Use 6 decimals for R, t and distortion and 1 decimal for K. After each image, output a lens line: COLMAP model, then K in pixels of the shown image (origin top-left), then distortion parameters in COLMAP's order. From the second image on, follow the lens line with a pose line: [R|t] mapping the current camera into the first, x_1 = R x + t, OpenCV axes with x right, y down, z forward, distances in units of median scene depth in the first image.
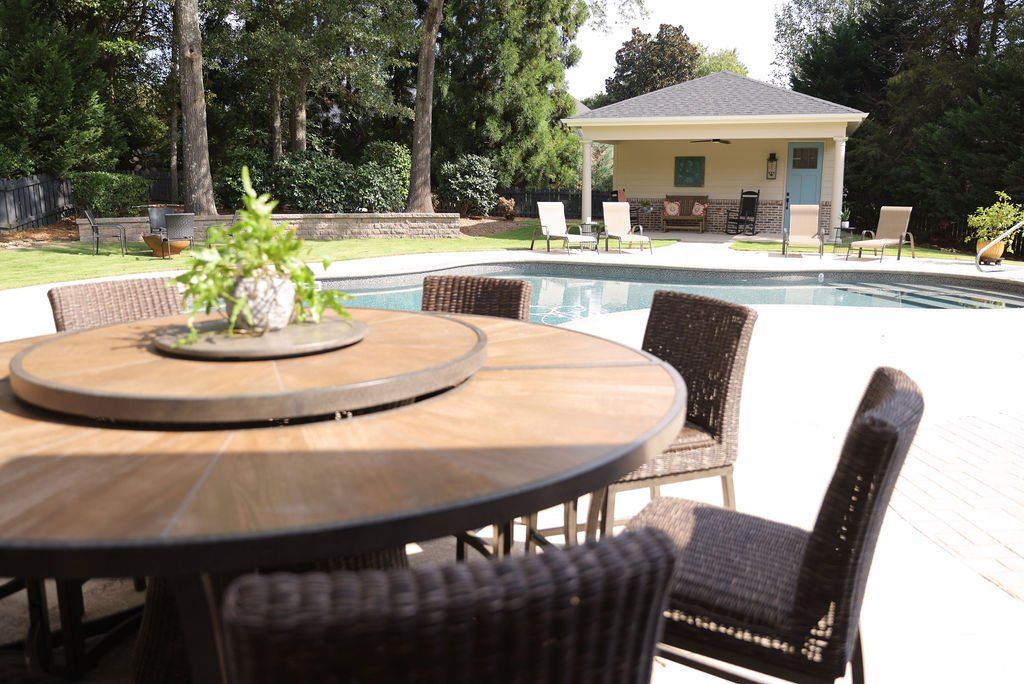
lens RADIAL K [[897.1, 0, 512.0], [0, 897.1, 342.0], [0, 0, 1]] dist [0.003760, -0.163475]
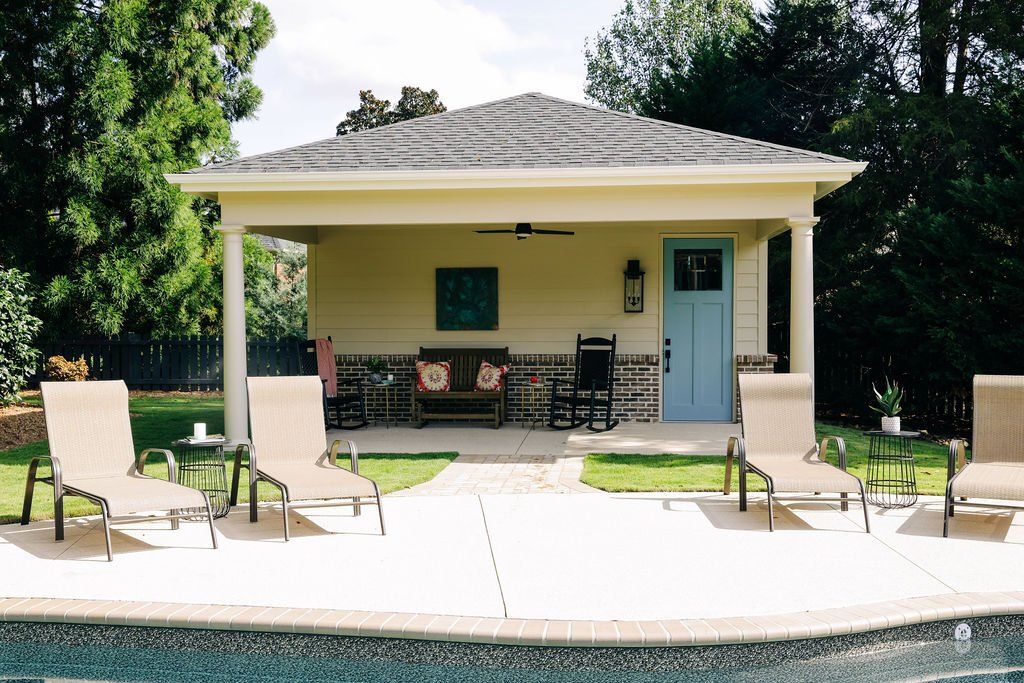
lens RADIAL K [[897.1, 0, 512.0], [0, 897.1, 341.5], [0, 0, 1]] dist [0.003760, -0.163475]
pose [[0.963955, -0.012376, 0.265778, 0.081805], [0.053350, 0.987621, -0.147507, -0.083389], [-0.260662, 0.156370, 0.952682, 0.472949]]
